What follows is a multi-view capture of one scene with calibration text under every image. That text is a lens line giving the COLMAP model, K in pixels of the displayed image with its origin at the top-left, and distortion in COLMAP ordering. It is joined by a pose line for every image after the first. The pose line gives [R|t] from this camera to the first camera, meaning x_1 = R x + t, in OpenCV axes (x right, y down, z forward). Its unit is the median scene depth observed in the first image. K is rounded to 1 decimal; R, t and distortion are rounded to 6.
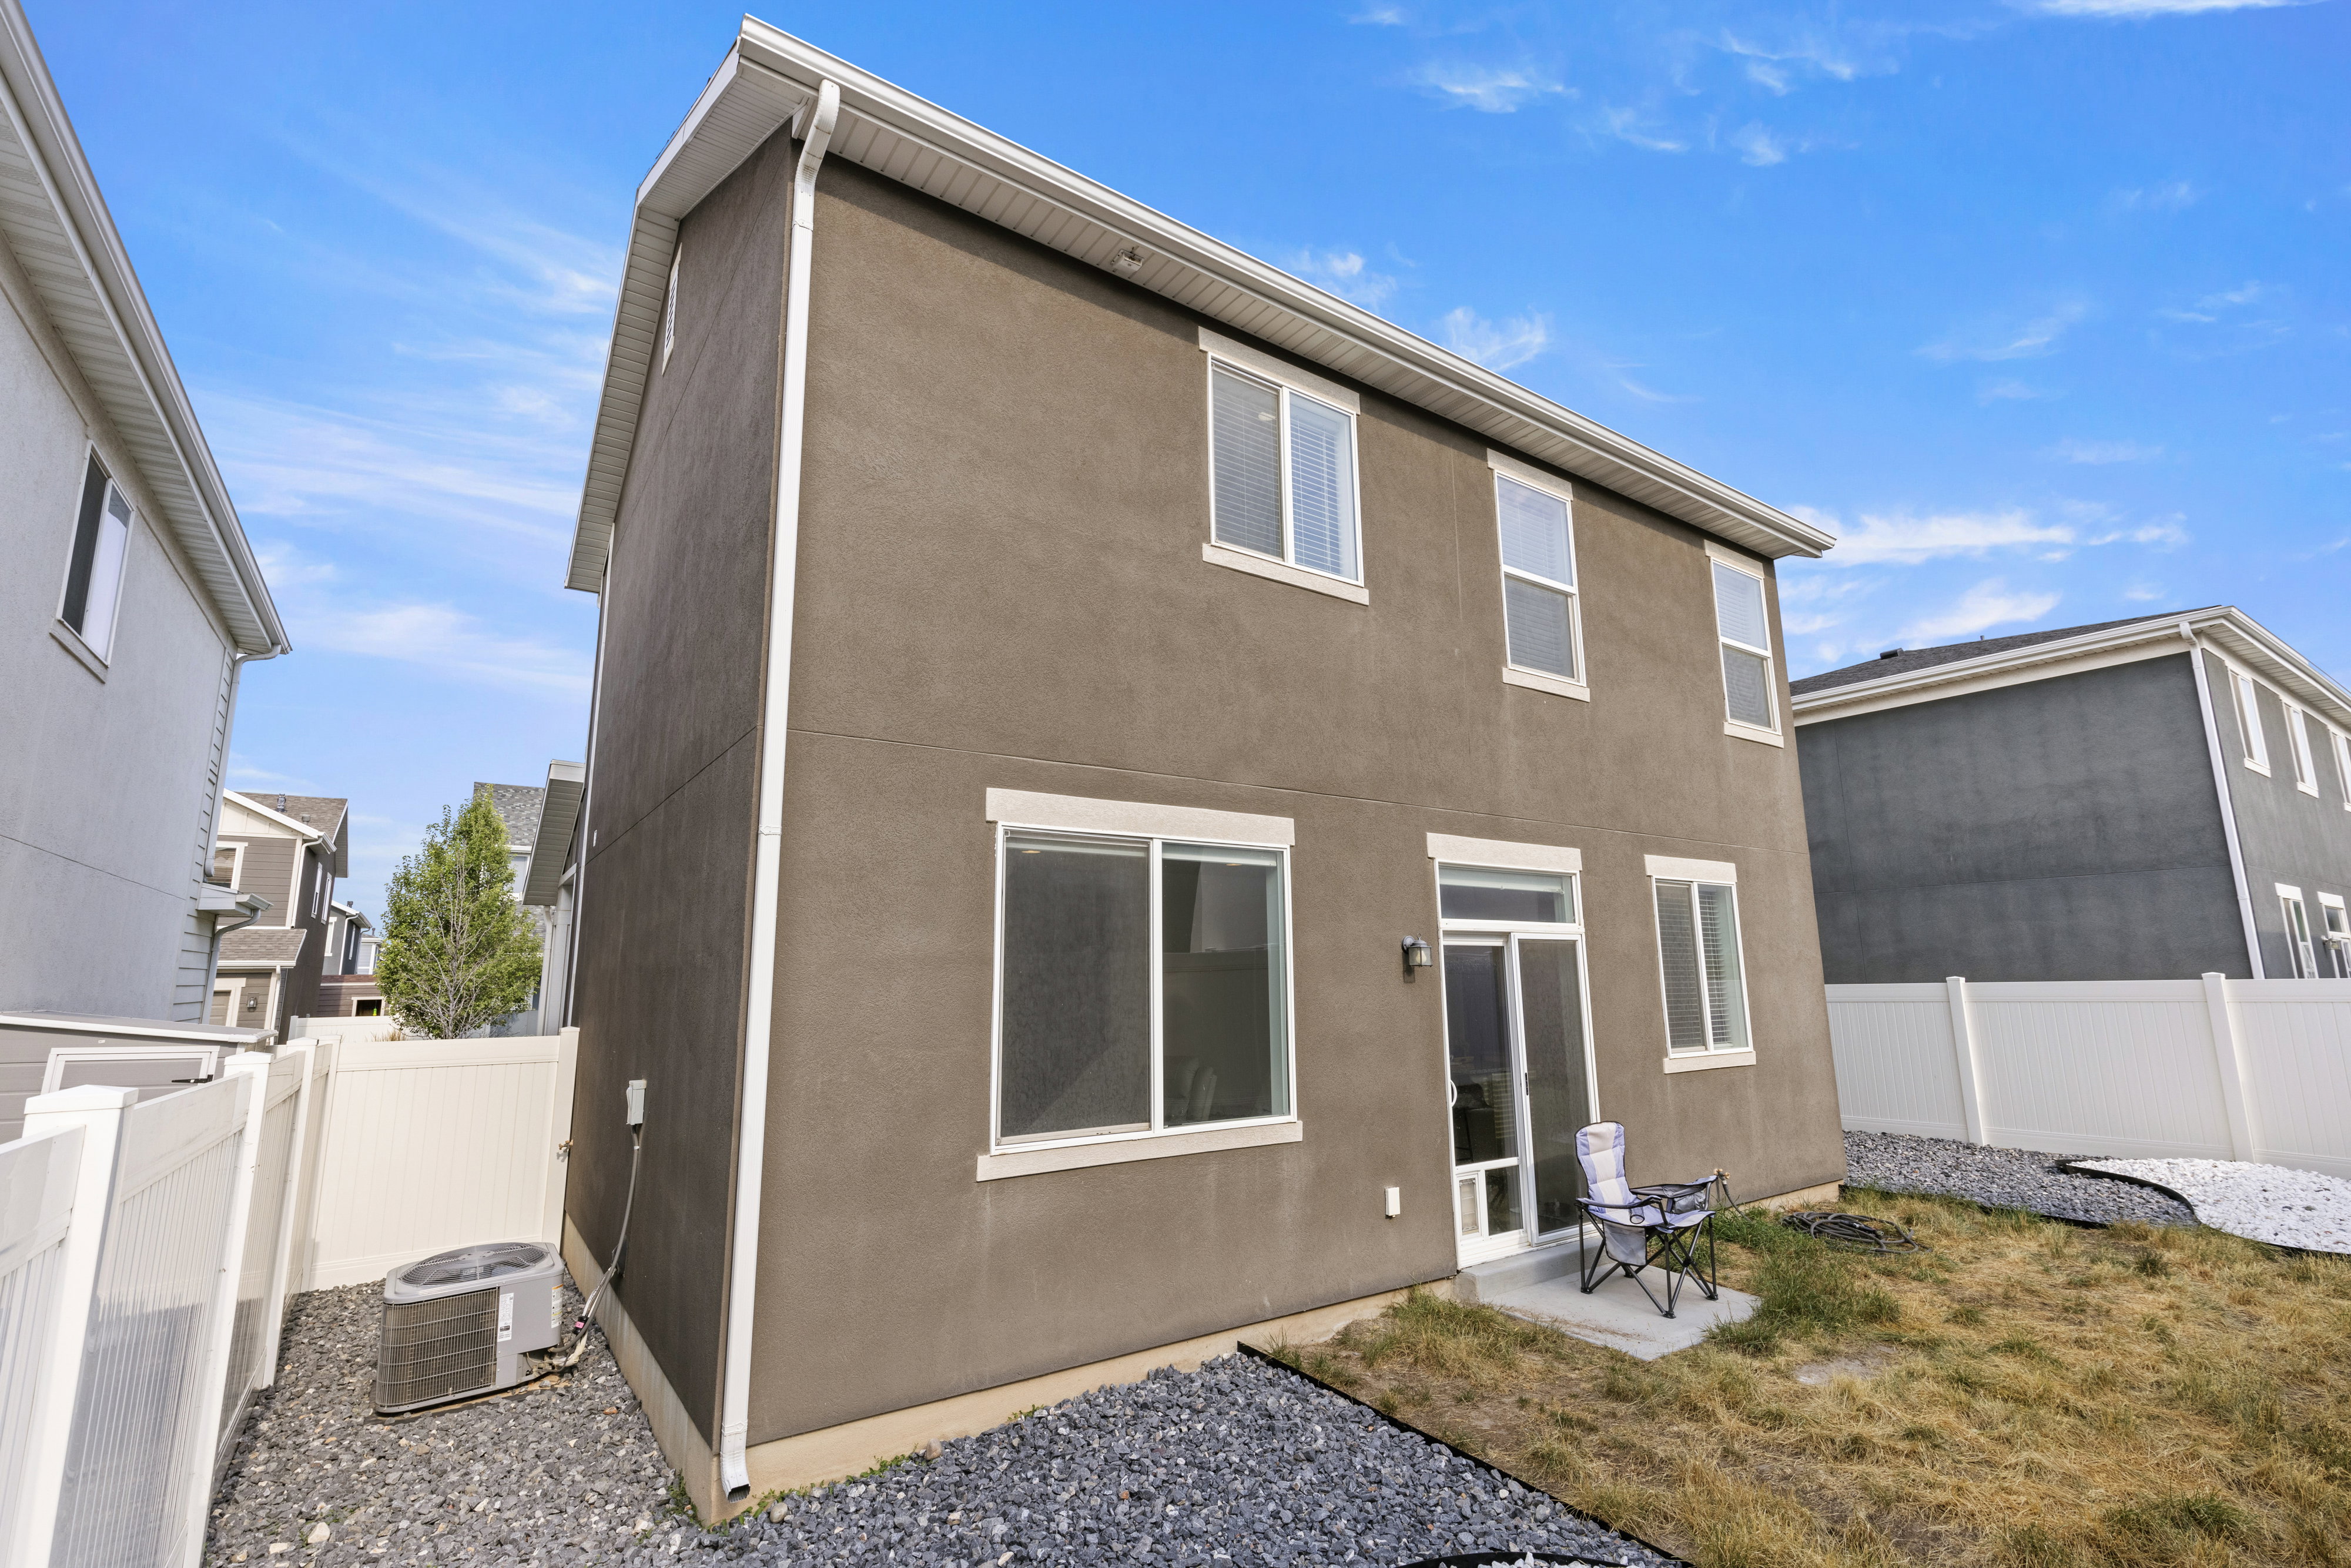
lens RADIAL K [[1051.3, 0, 1176.1], [0, 1051.3, 783.1], [0, 0, 1]] dist [0.008974, -0.000468]
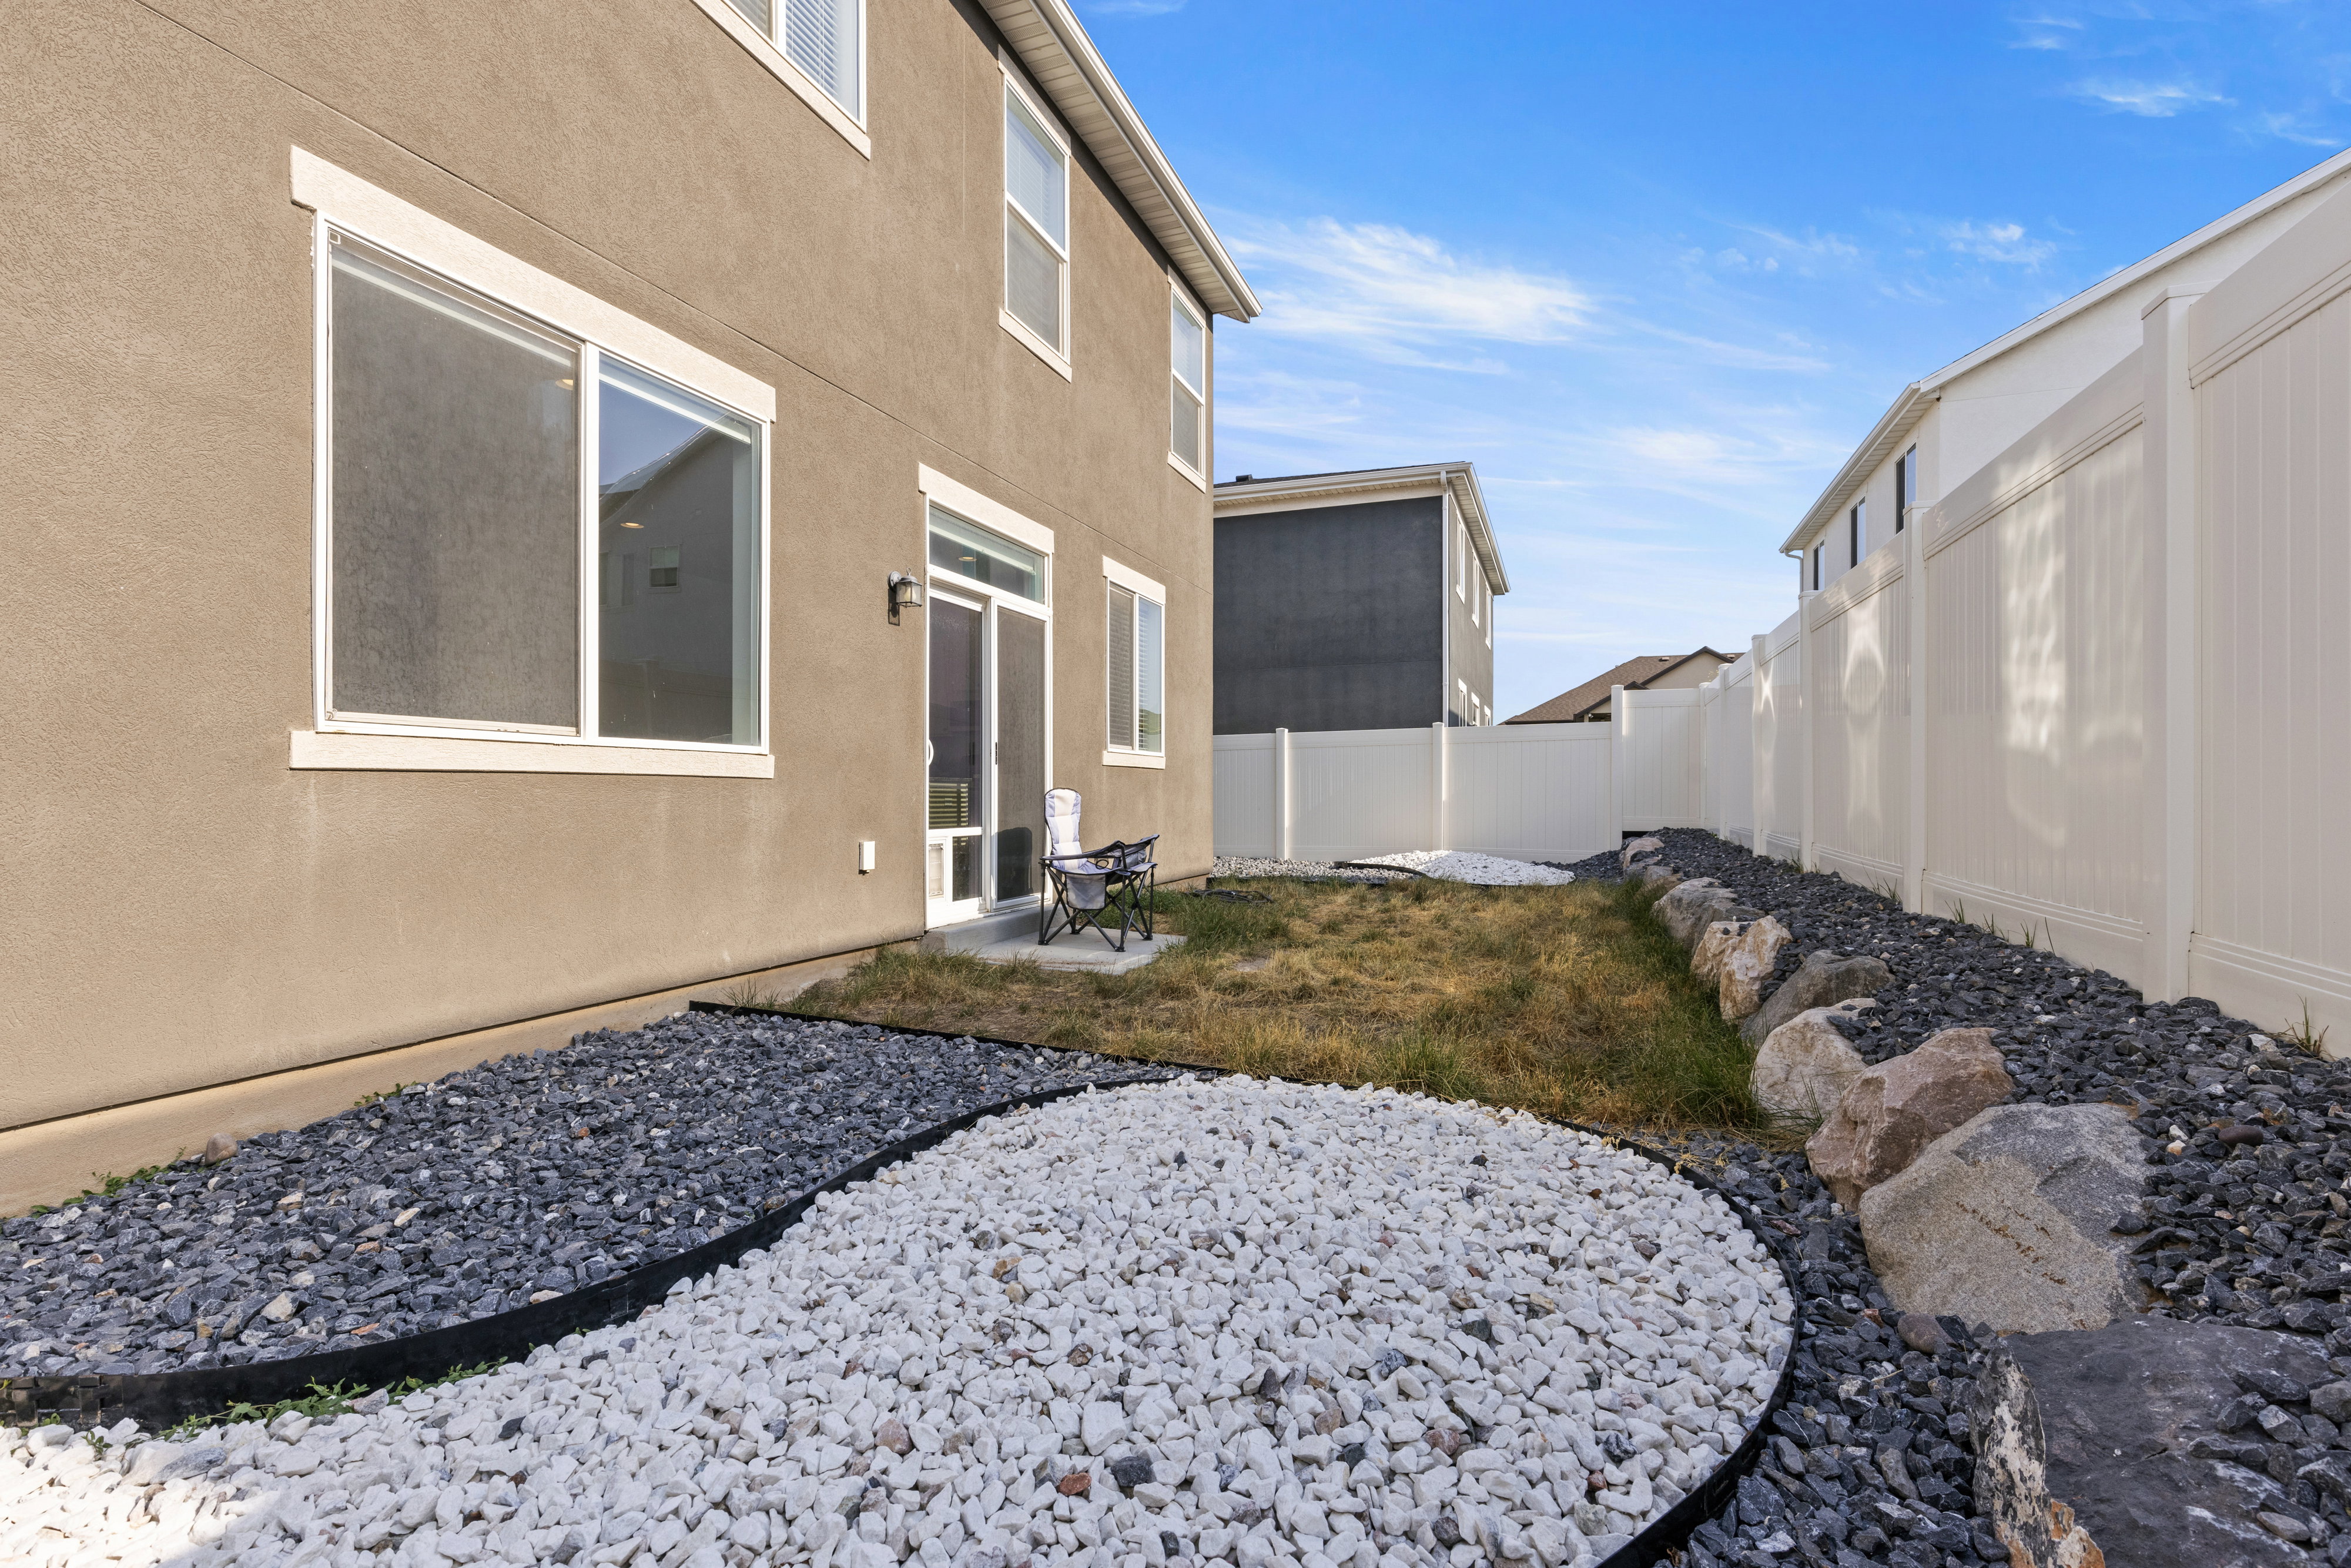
lens RADIAL K [[1051.3, 0, 1183.3], [0, 1051.3, 792.4], [0, 0, 1]] dist [0.008974, -0.000468]
pose [[0.822439, 0.010340, 0.568760, -0.082808], [-0.108431, 0.984353, 0.138898, 0.186898], [-0.558424, -0.175907, 0.810691, 0.128294]]
